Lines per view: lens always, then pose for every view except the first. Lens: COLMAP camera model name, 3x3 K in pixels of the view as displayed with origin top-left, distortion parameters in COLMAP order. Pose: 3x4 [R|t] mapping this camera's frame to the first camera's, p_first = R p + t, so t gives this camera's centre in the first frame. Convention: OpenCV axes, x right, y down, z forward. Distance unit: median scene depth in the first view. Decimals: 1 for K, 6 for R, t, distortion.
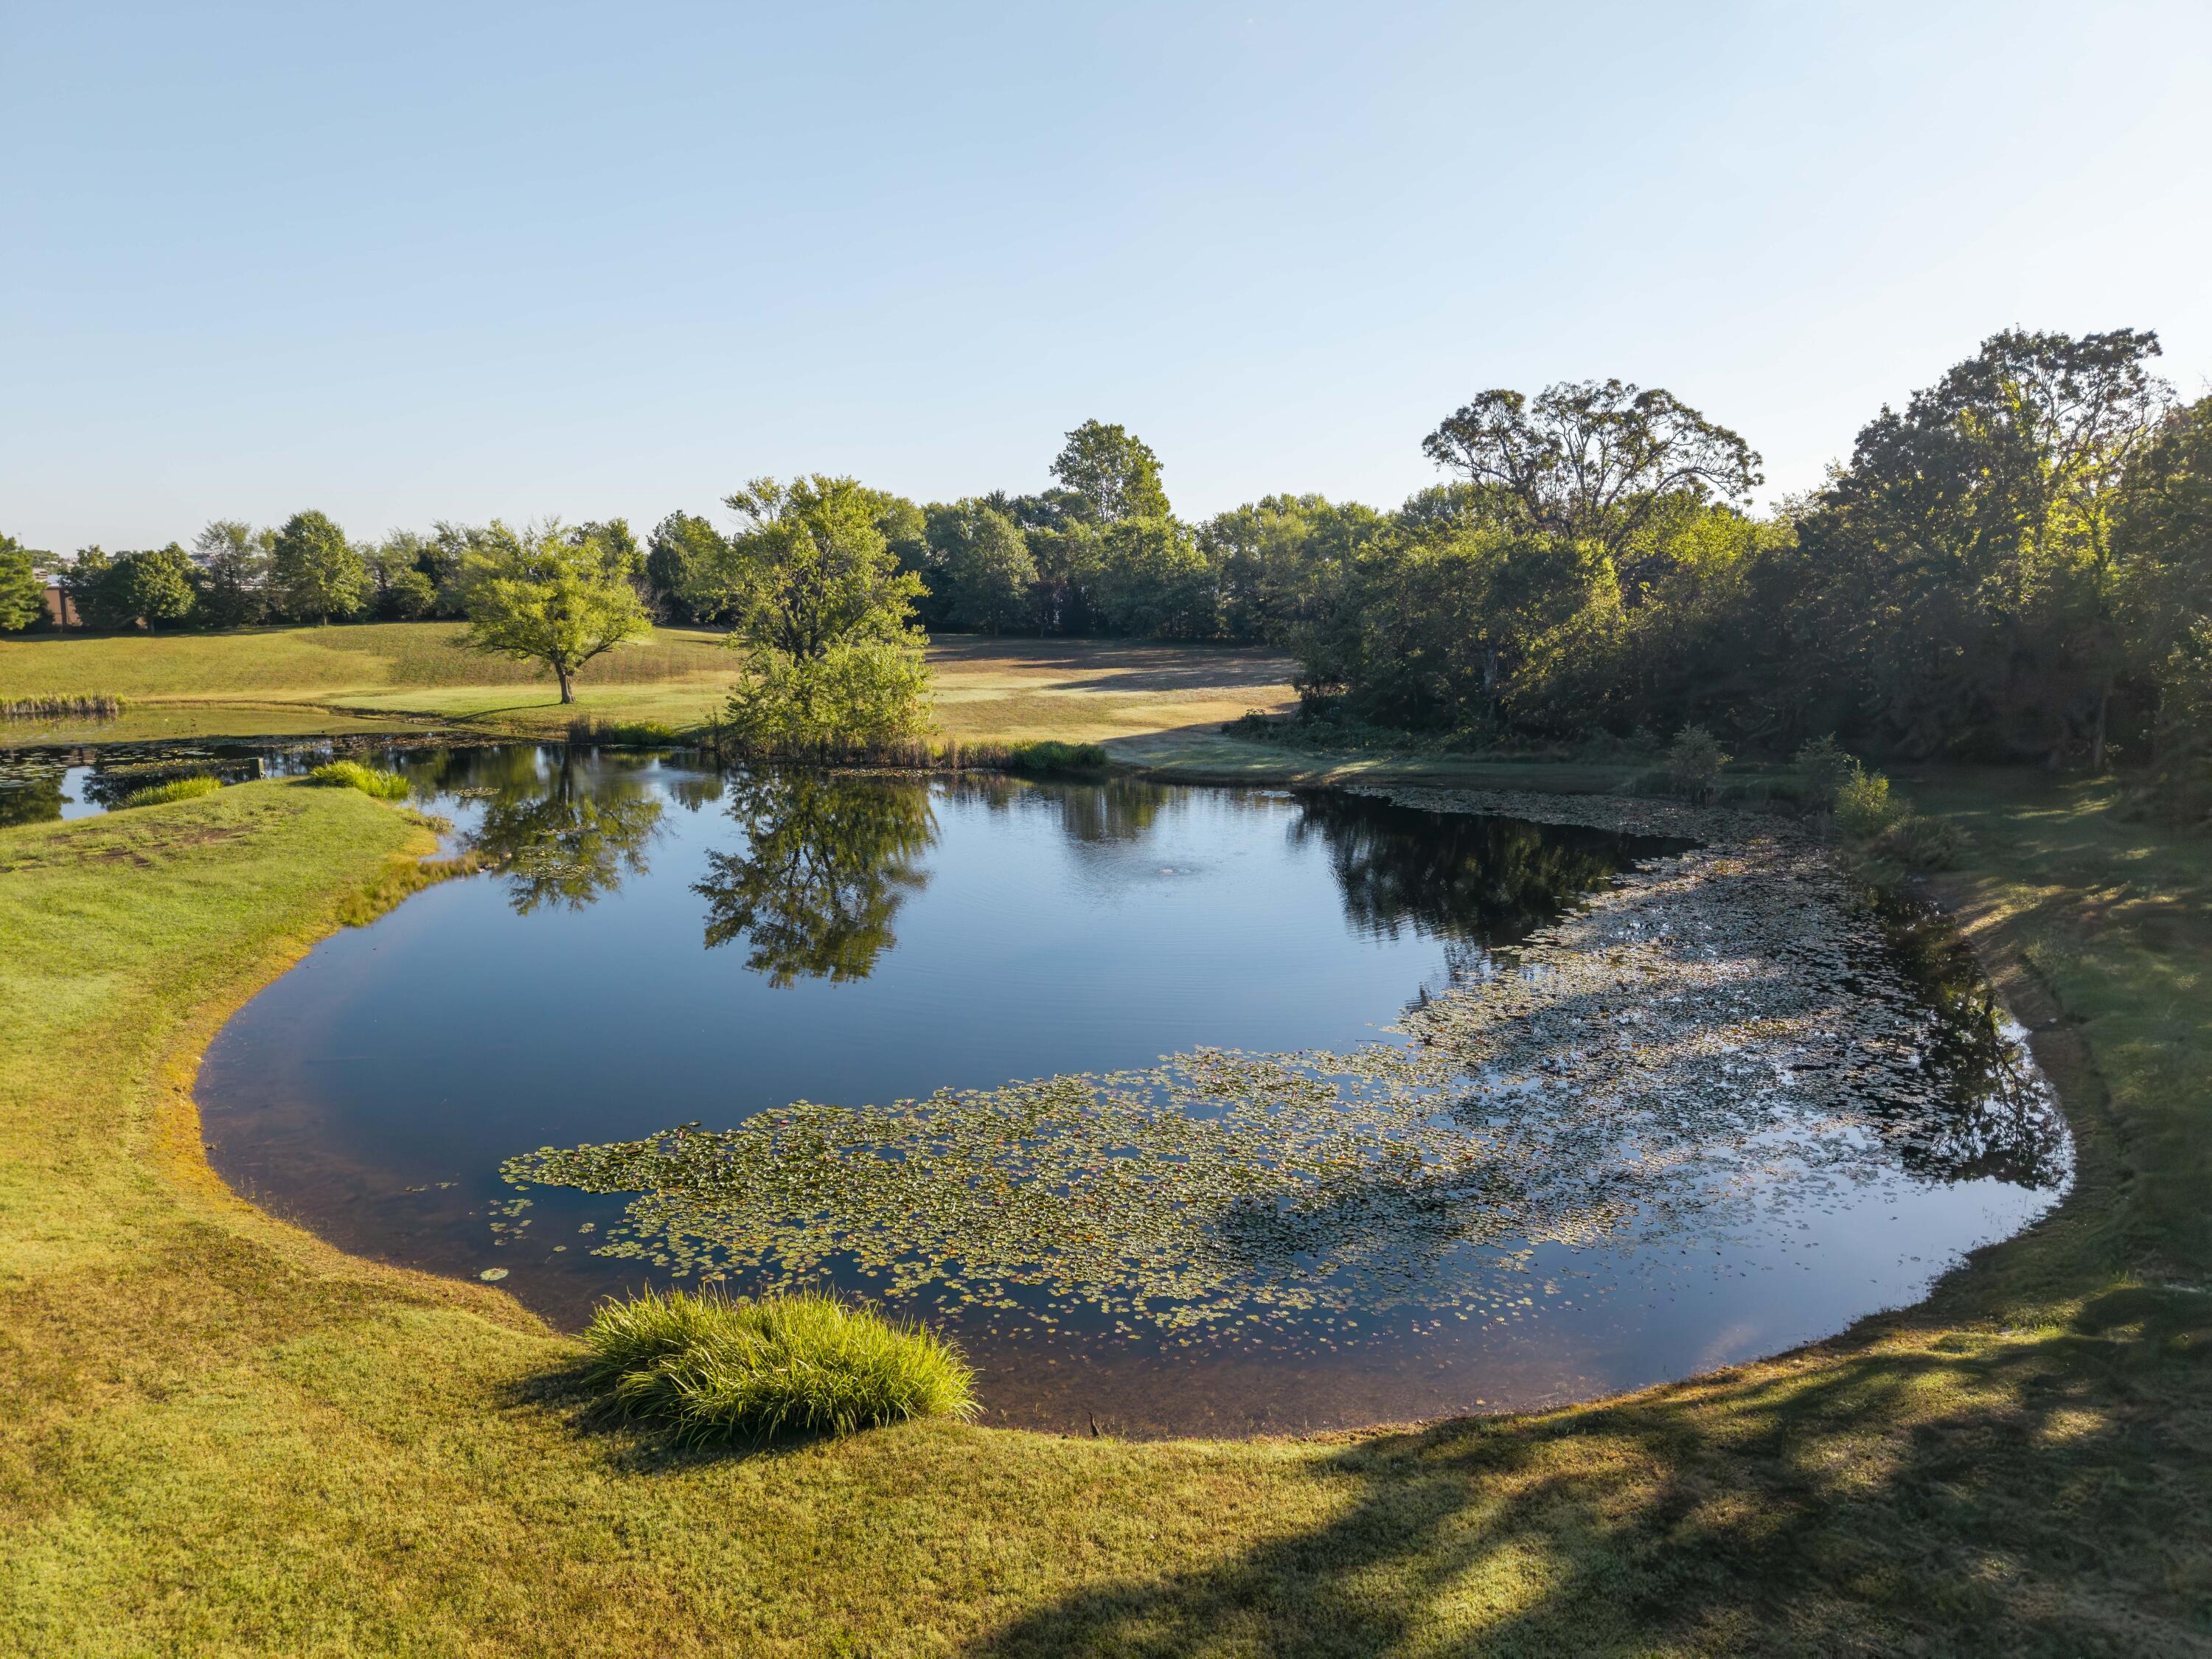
lens RADIAL K [[1480.3, 0, 1098.9], [0, 1480.3, 838.7], [0, 0, 1]] dist [0.062219, -0.076505]
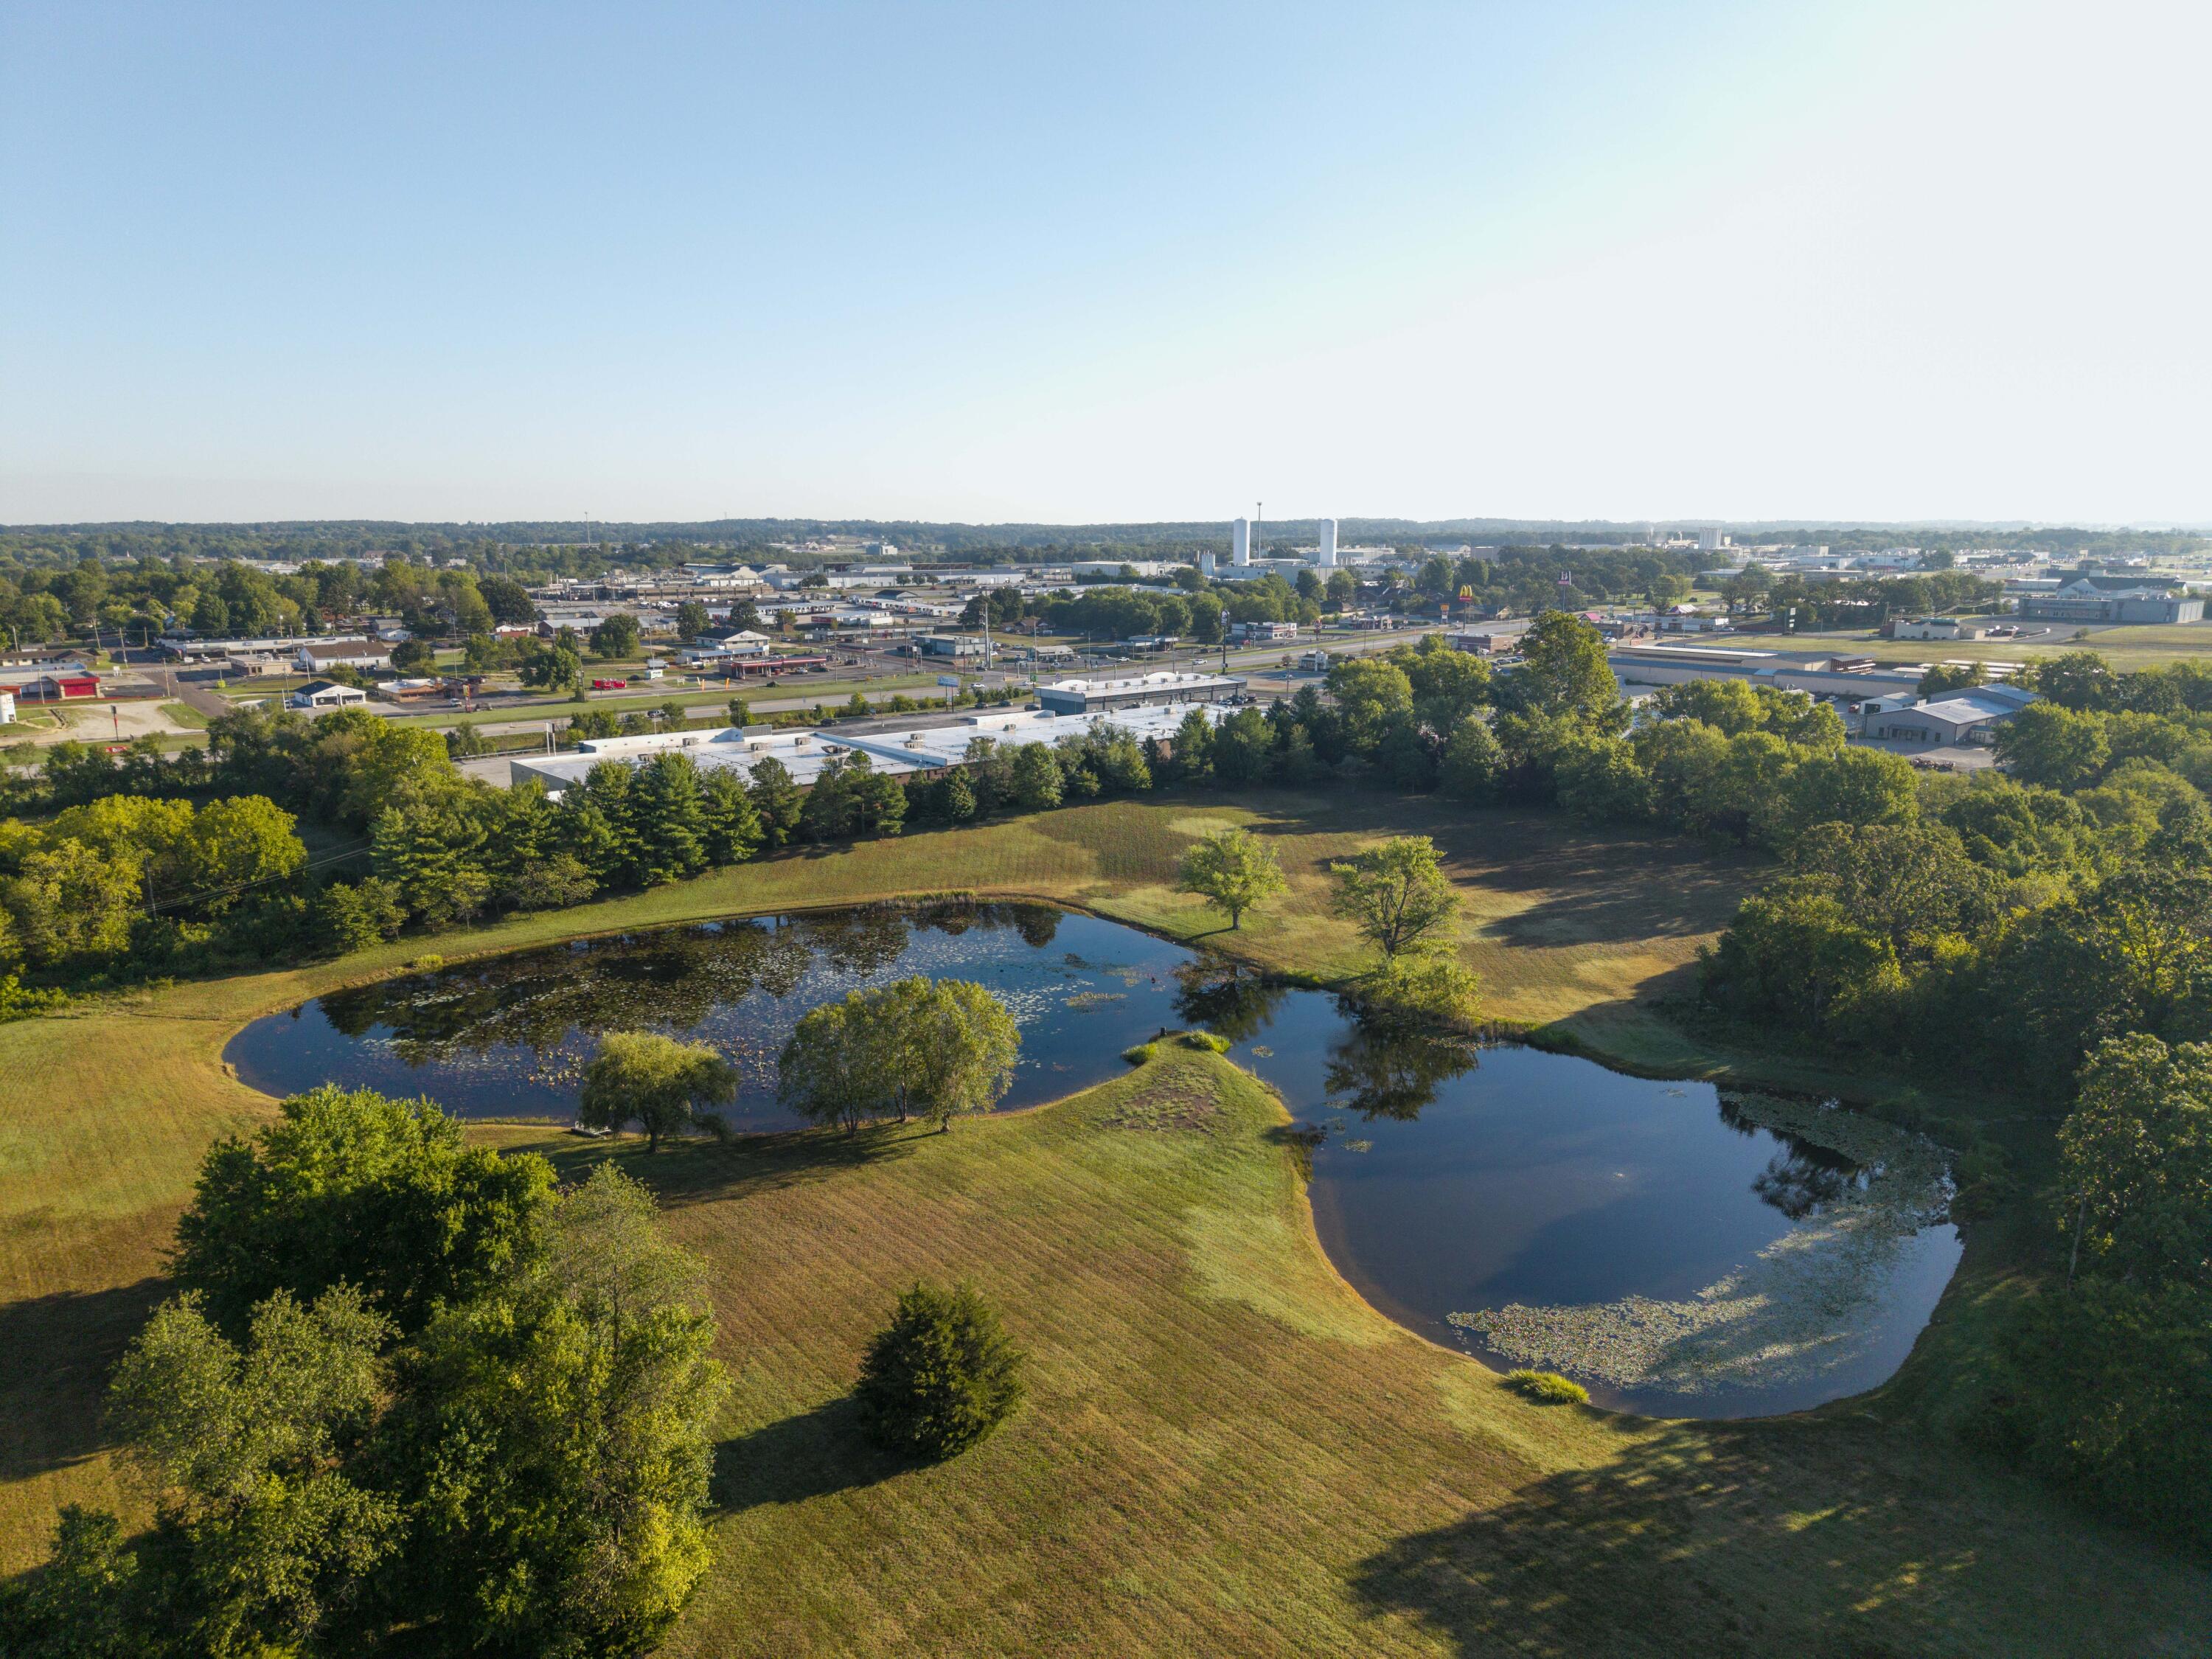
lens RADIAL K [[1480.3, 0, 1098.9], [0, 1480.3, 838.7], [0, 0, 1]] dist [0.062219, -0.076505]
pose [[0.964149, 0.049829, -0.260642, -0.084636], [-0.038594, 0.998099, 0.048051, -0.315451], [0.262541, -0.036270, 0.964239, -0.789186]]
